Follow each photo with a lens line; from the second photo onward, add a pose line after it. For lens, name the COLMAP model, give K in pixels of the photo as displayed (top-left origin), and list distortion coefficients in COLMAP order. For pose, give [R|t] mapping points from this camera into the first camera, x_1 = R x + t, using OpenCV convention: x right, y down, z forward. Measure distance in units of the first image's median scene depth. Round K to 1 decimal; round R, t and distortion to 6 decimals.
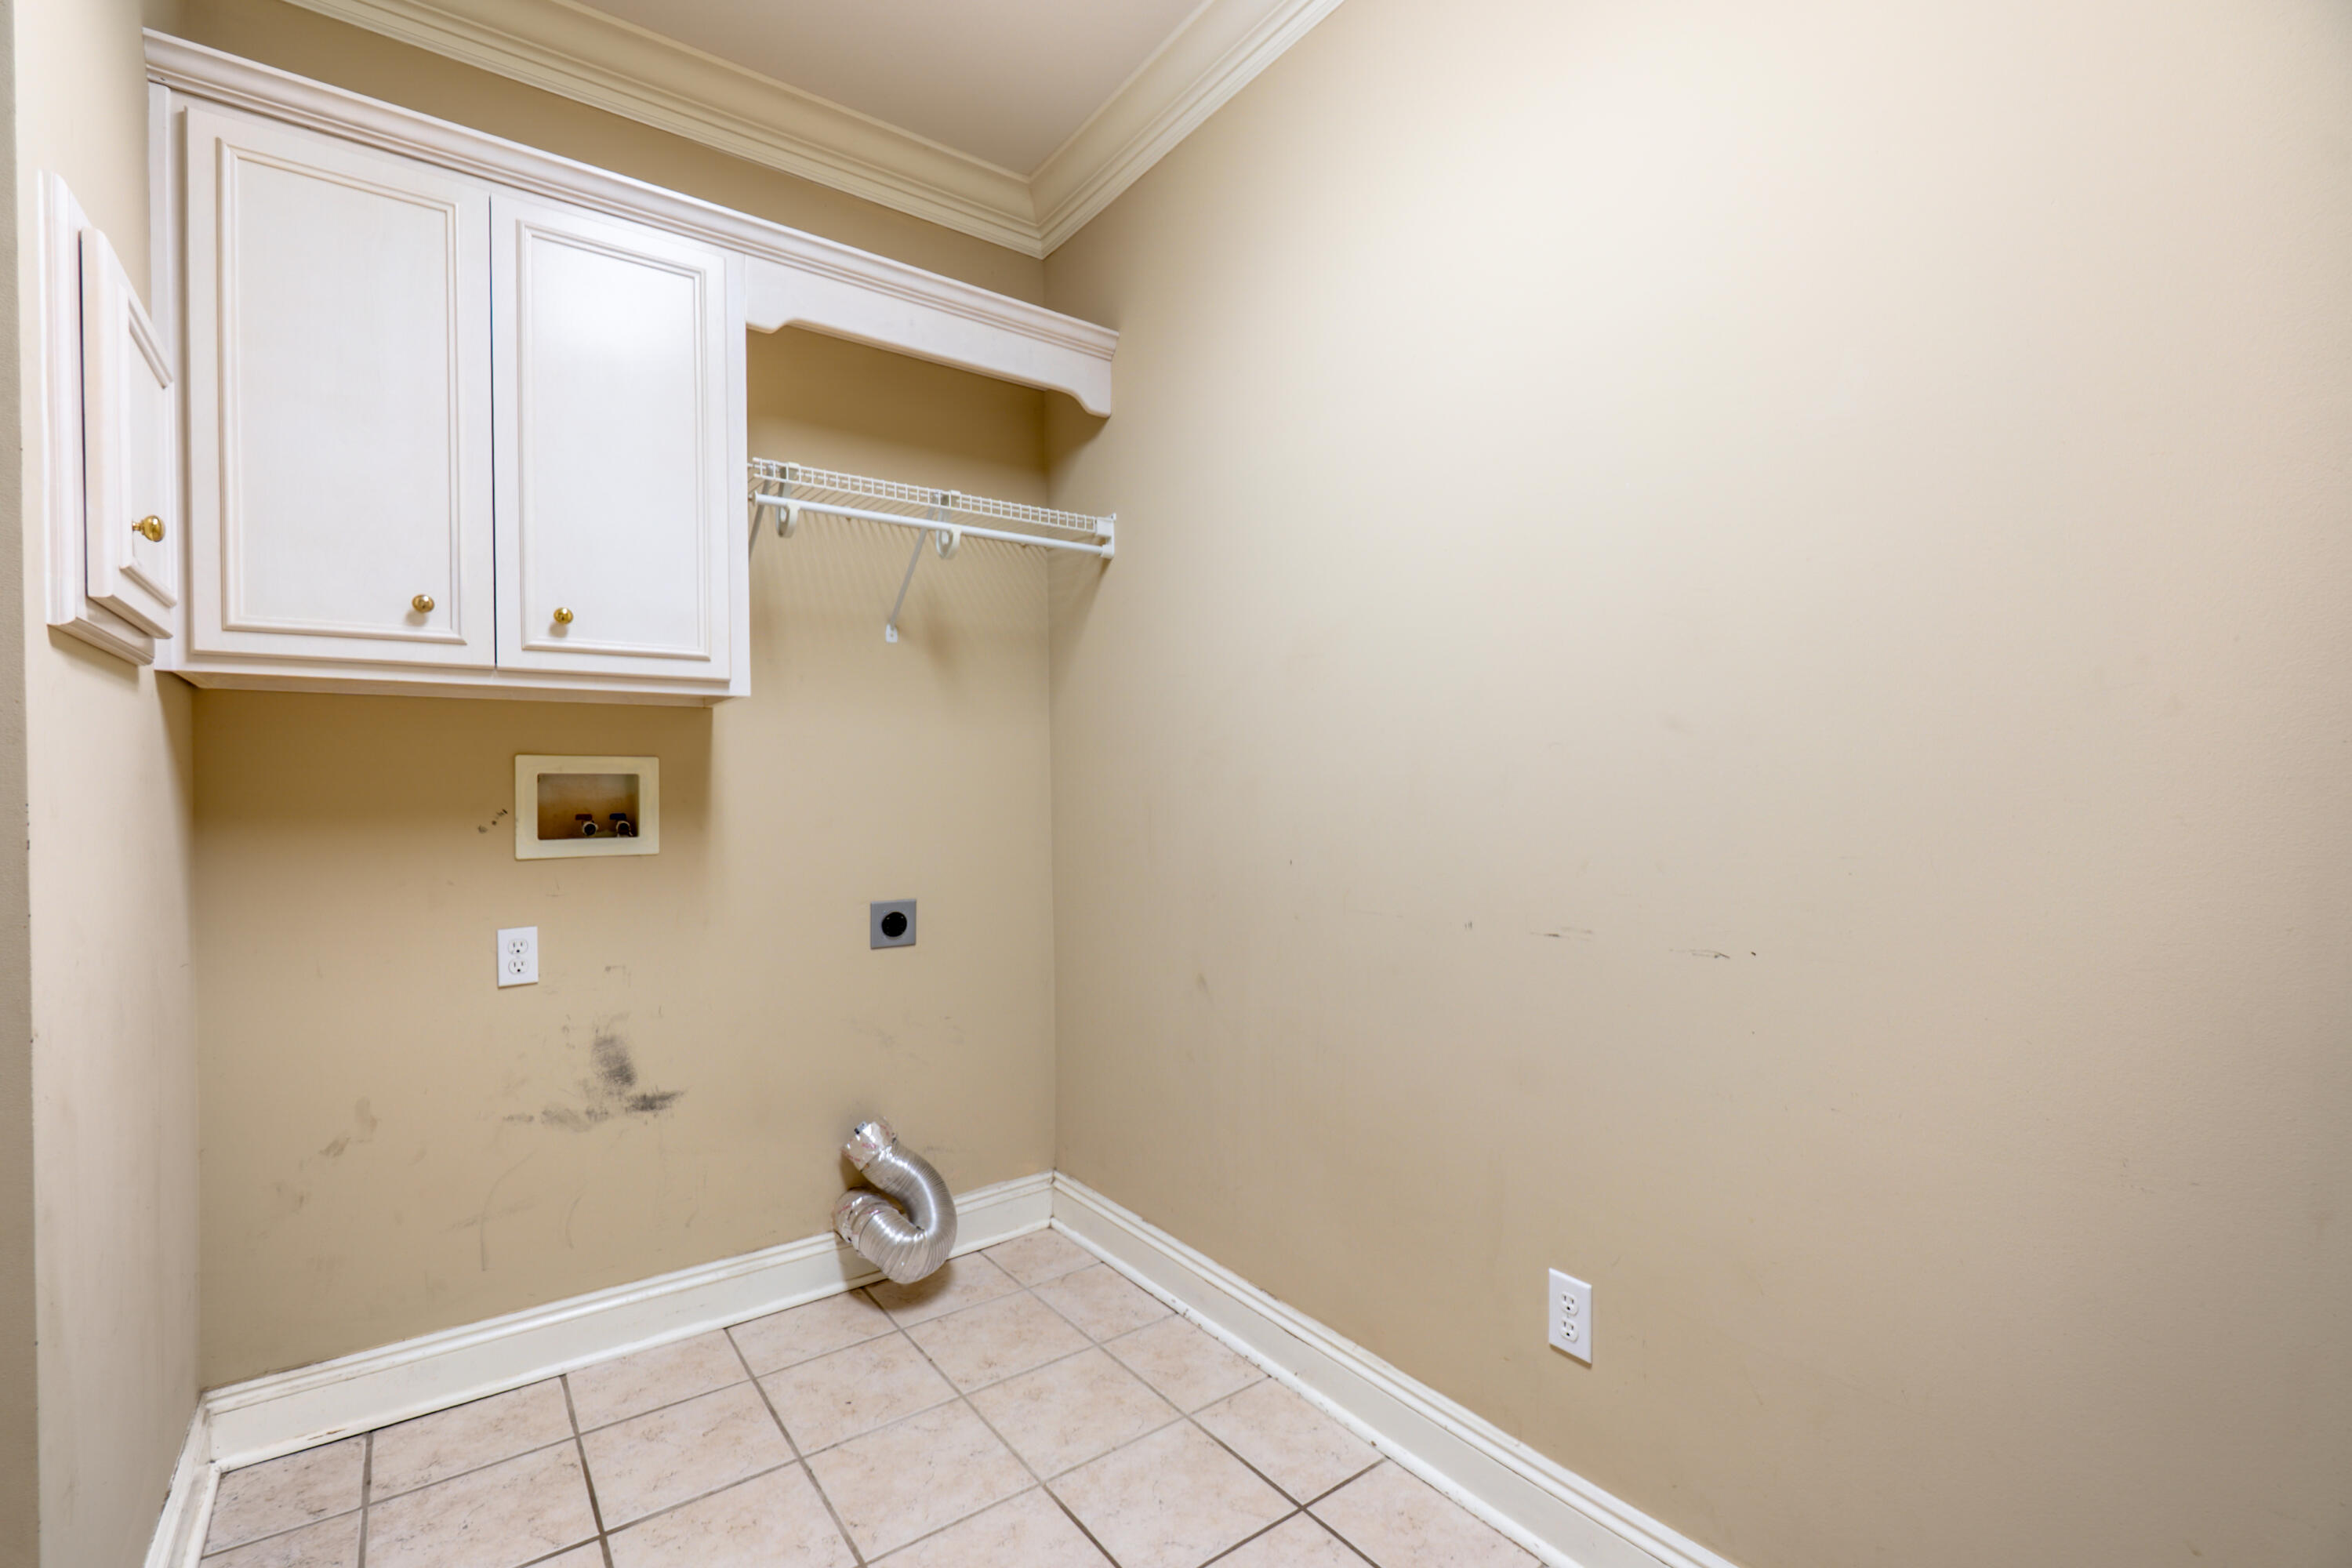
lens RADIAL K [[1028.1, 0, 1159.4], [0, 1028.1, 793.0], [0, 0, 1]] dist [-0.000369, -0.000063]
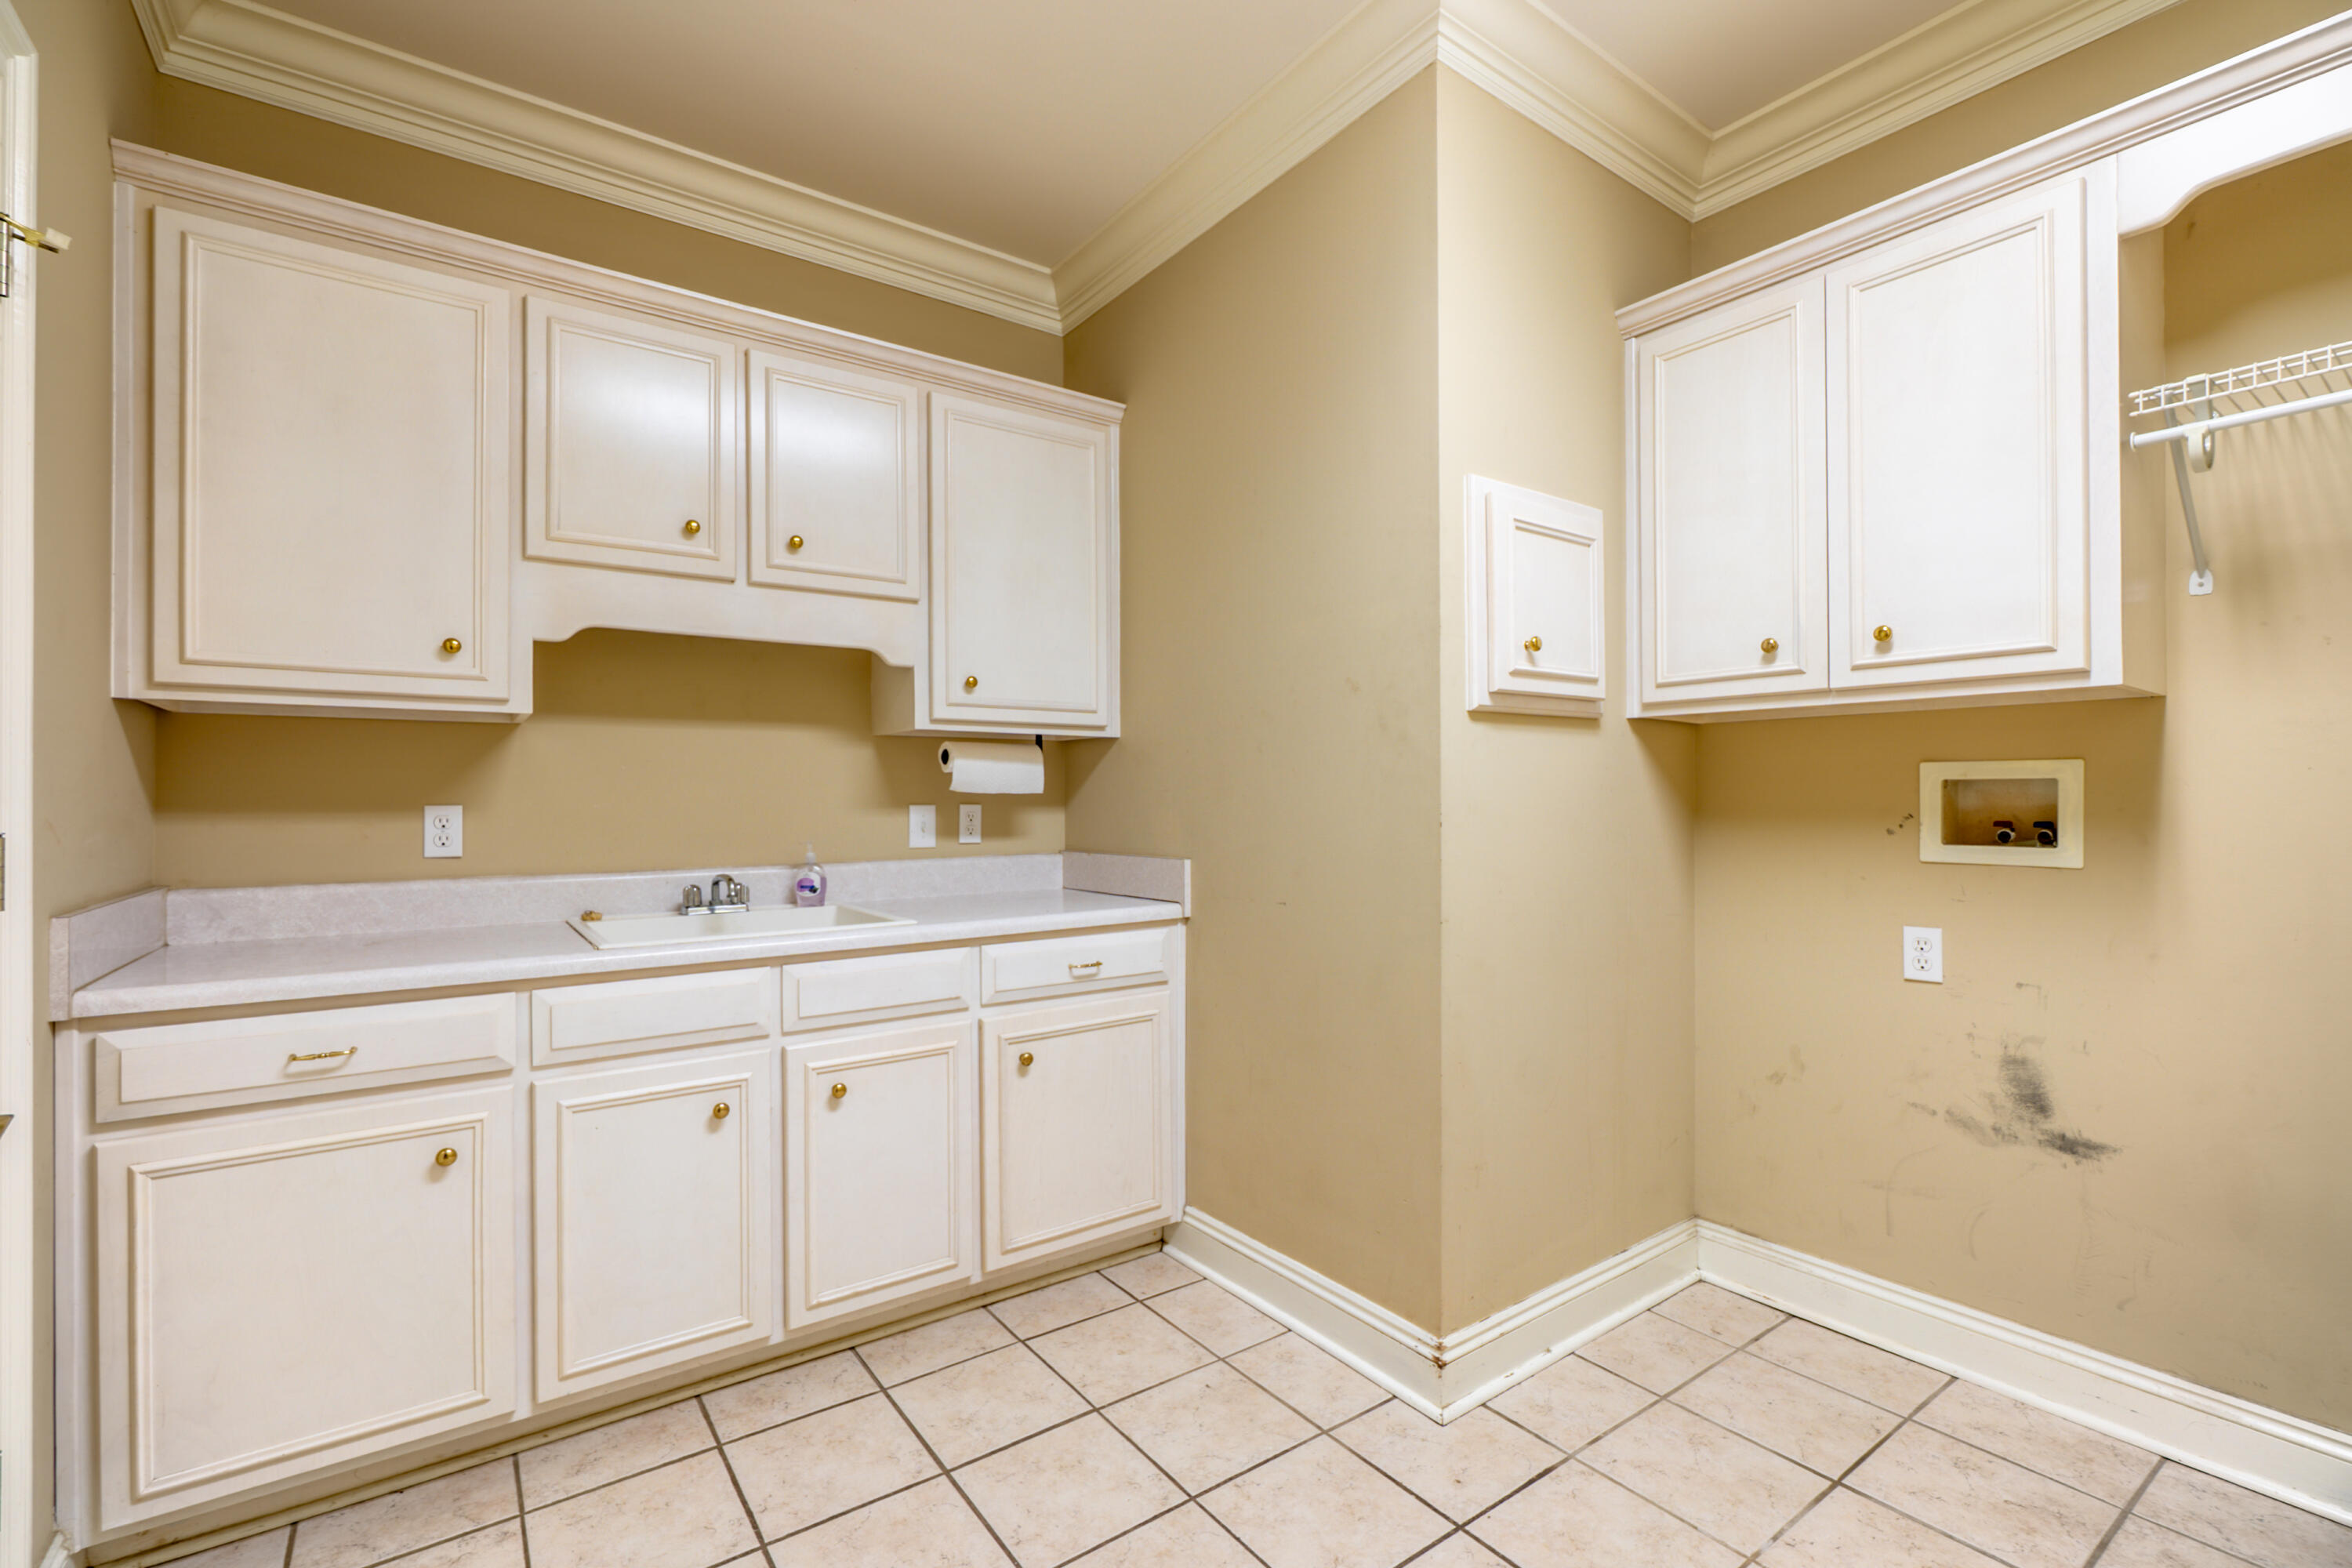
lens RADIAL K [[1028.1, 0, 1161.0], [0, 1028.1, 789.5], [0, 0, 1]] dist [-0.000369, -0.000063]
pose [[-0.006895, -0.001588, -0.999975, 0.431851], [-0.000991, 0.999998, -0.001581, -0.006746], [0.999976, 0.000980, -0.006896, 0.228222]]
